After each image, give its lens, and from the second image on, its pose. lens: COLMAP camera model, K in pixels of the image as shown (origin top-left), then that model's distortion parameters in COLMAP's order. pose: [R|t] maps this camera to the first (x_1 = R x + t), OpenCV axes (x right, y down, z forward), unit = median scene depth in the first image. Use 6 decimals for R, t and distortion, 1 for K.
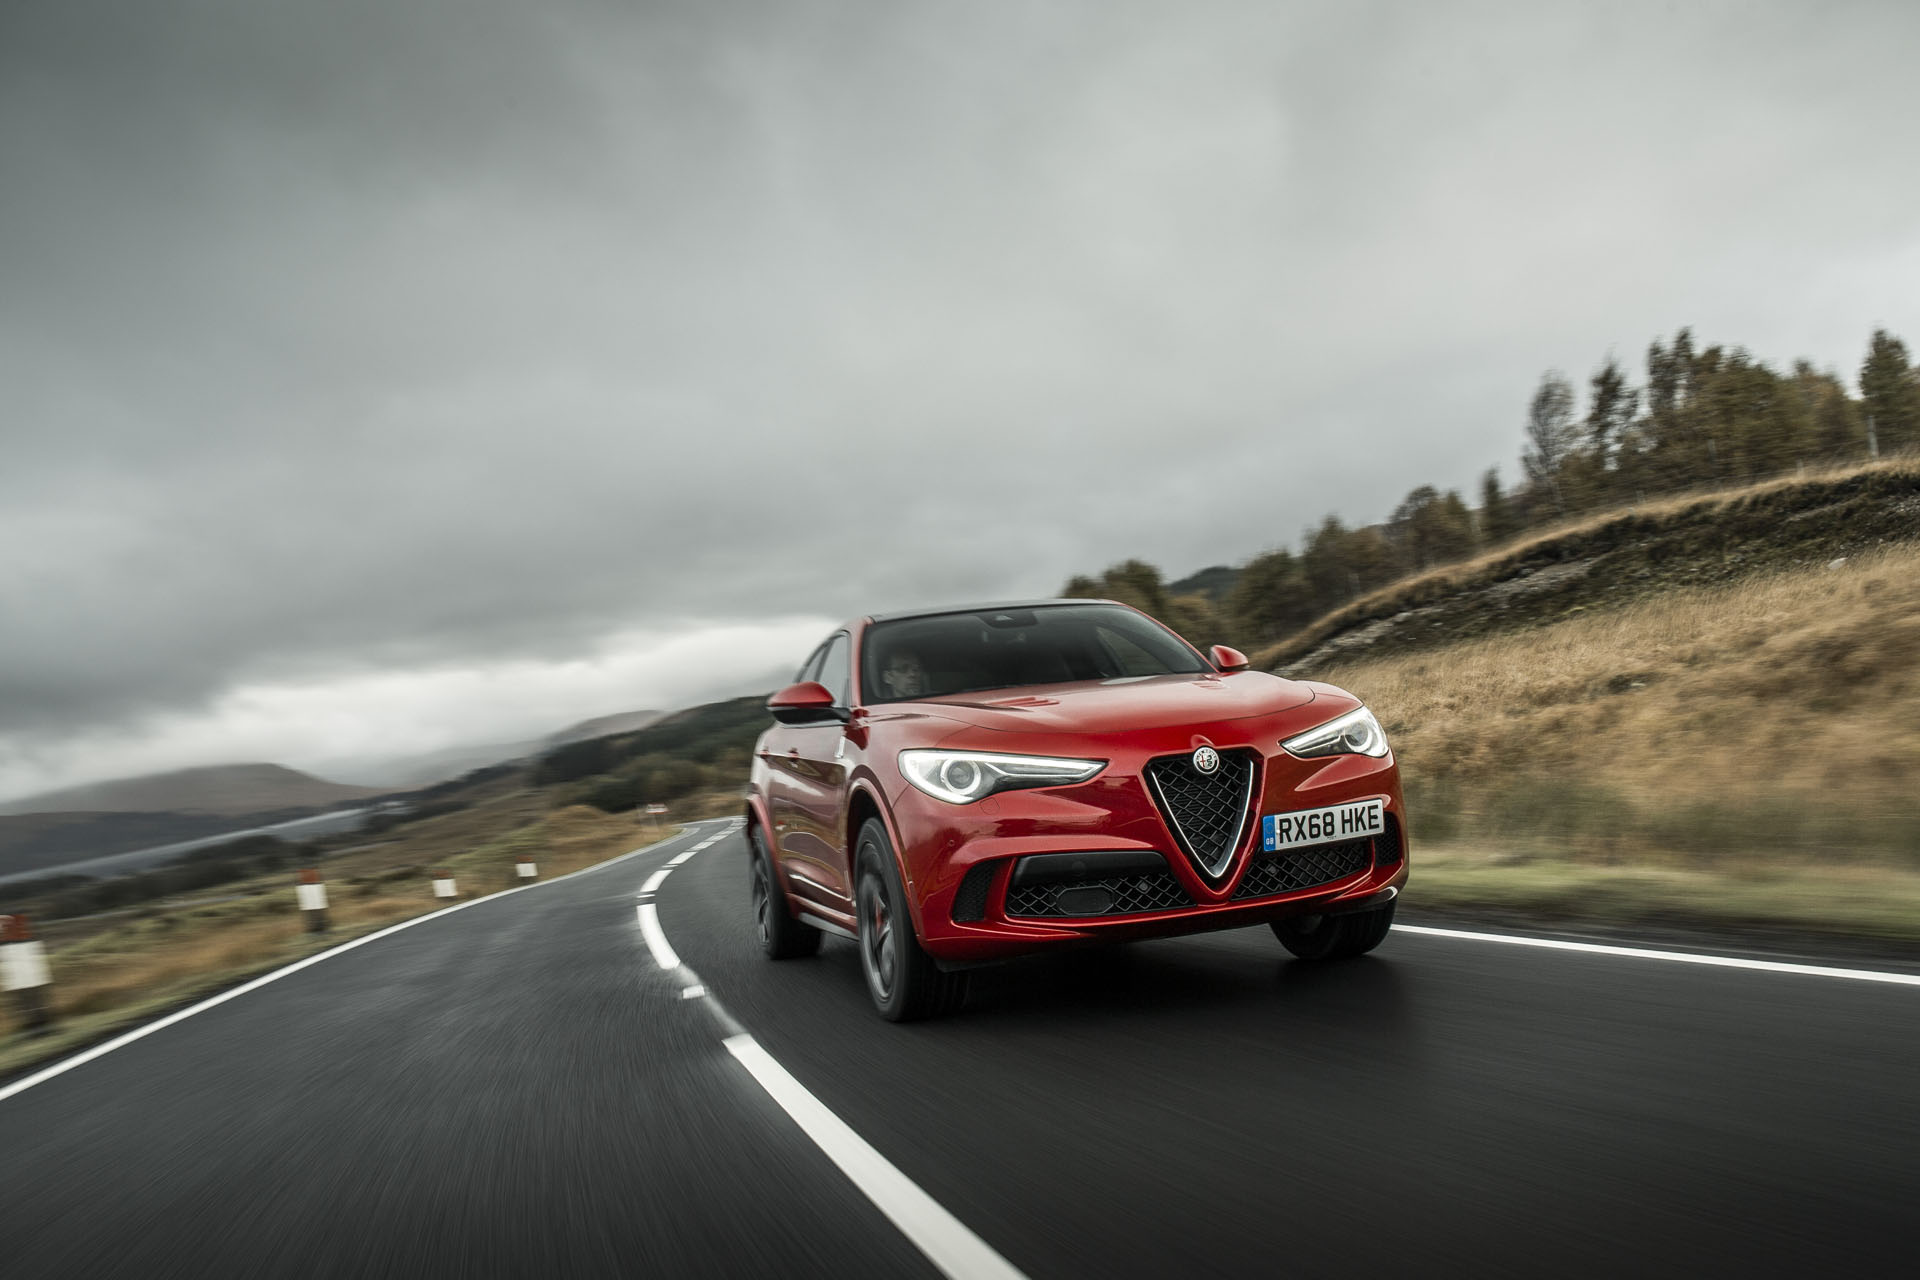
lens RADIAL K [[1570.3, 0, 975.1], [0, 1570.3, 718.9], [0, 0, 1]] dist [-0.031382, 0.002568]
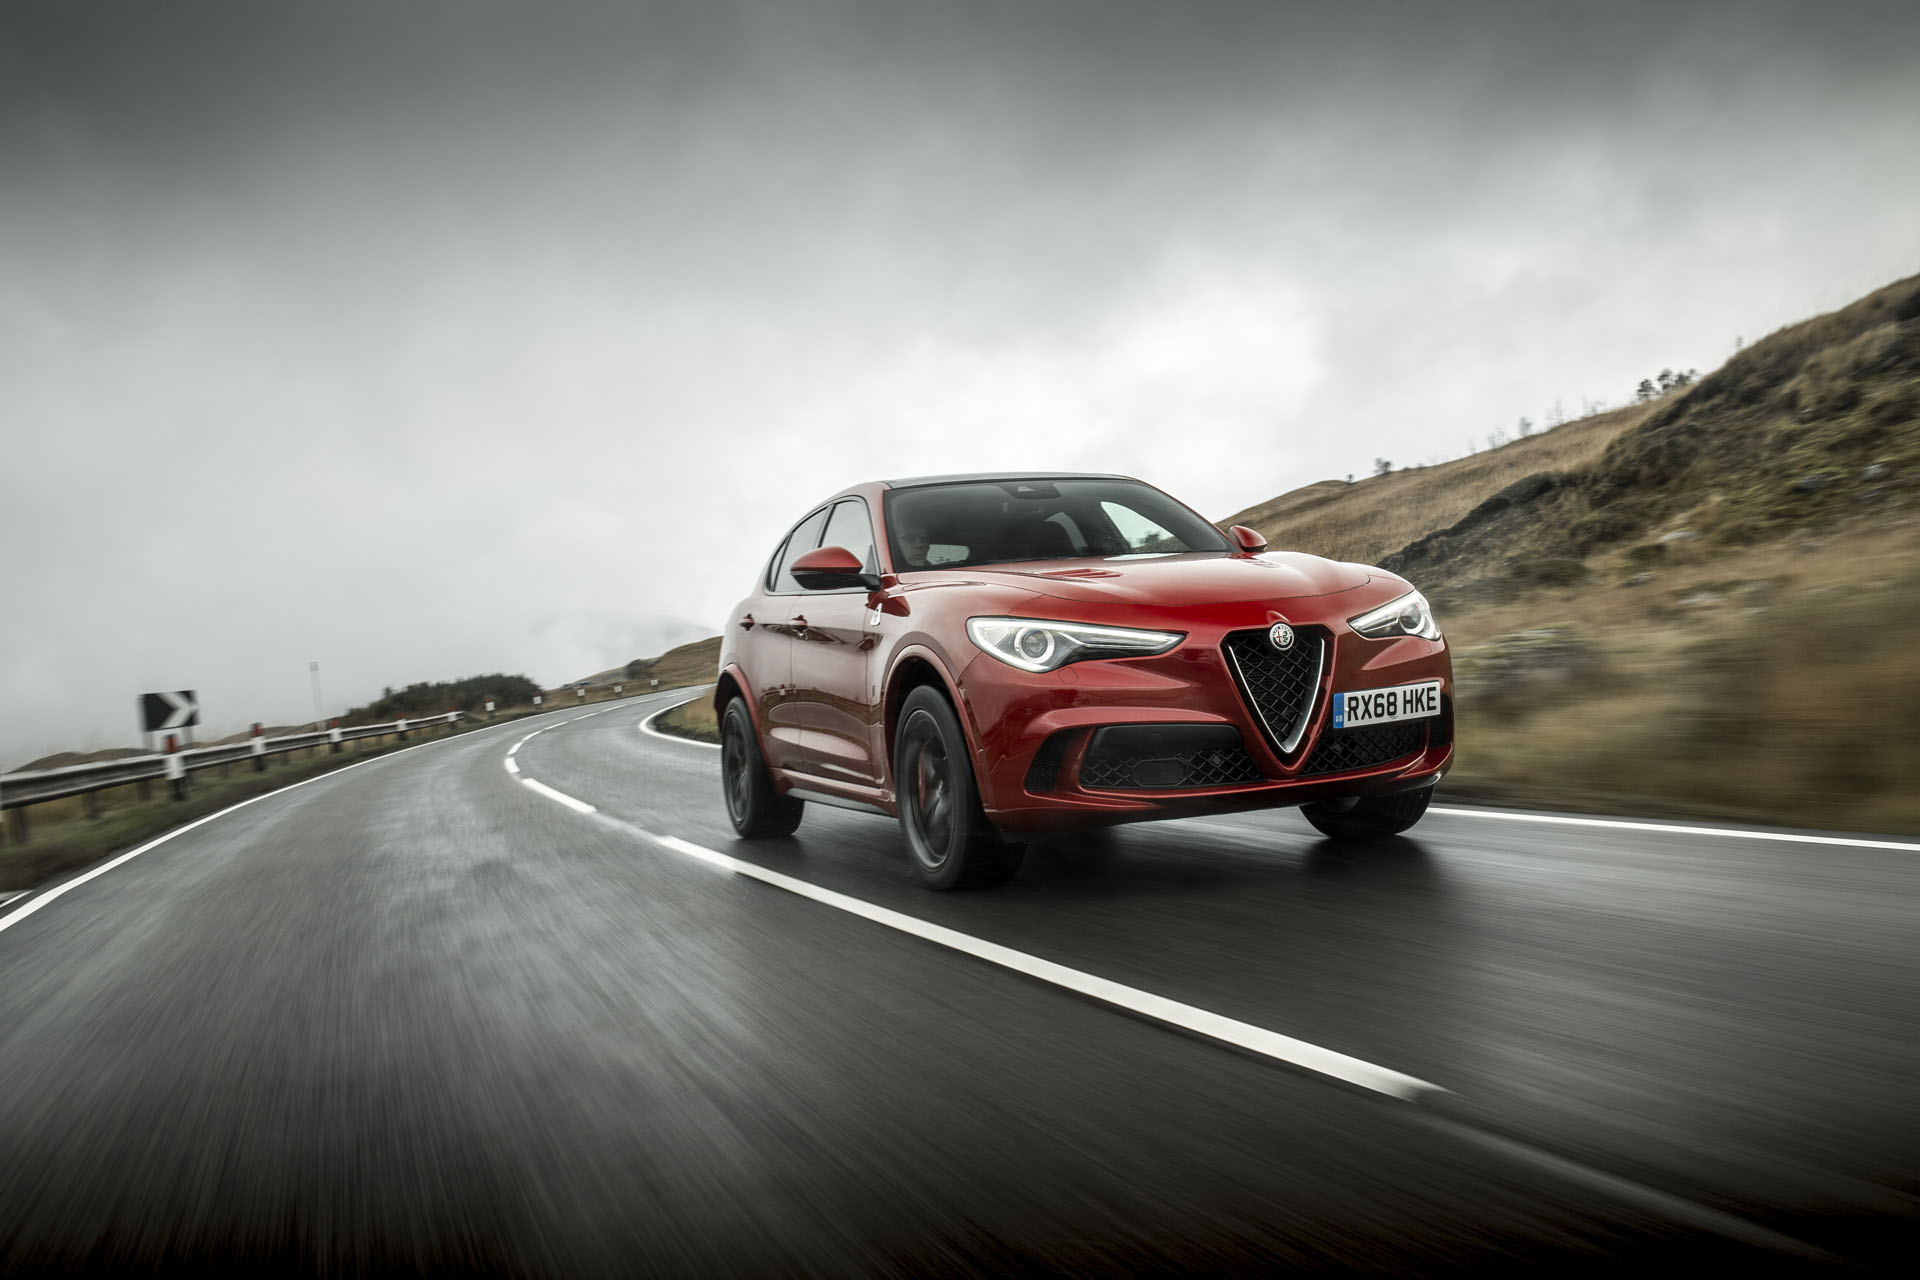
lens RADIAL K [[1686.4, 0, 977.1], [0, 1686.4, 623.6], [0, 0, 1]] dist [-0.008736, -0.014236]
pose [[0.994722, 0.032720, 0.097247, -0.147287], [-0.033673, 0.999399, 0.008173, 0.015516], [-0.096921, -0.011405, 0.995227, -0.053987]]
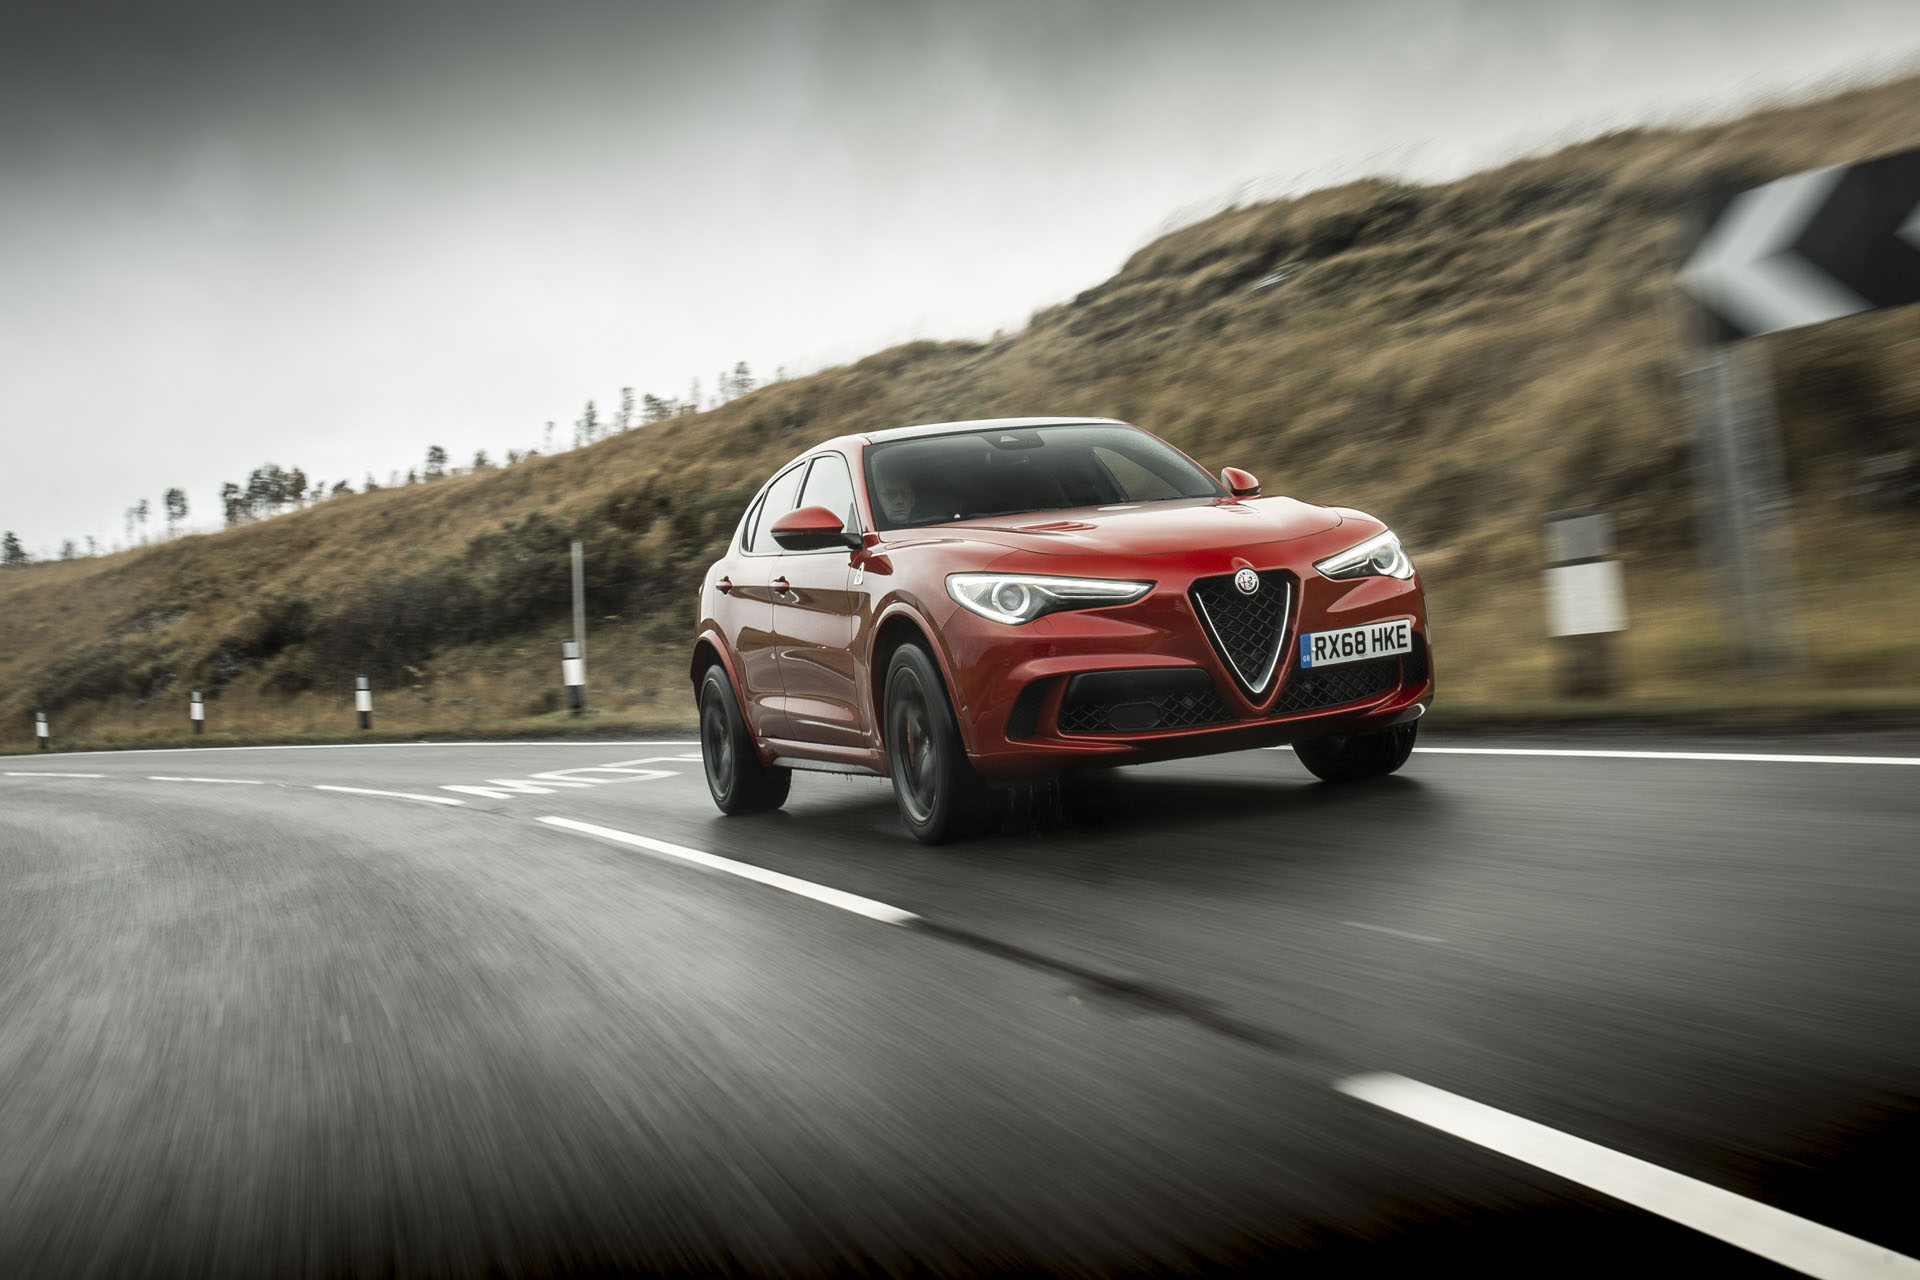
lens RADIAL K [[2195.8, 0, 1019.1], [0, 2195.8, 550.9], [0, 0, 1]] dist [0.098292, 0.000000]
pose [[0.994328, -0.003730, 0.106293, -0.155375], [0.003826, 0.999992, -0.000698, 0.006225], [-0.106289, 0.001101, 0.994335, -0.431582]]
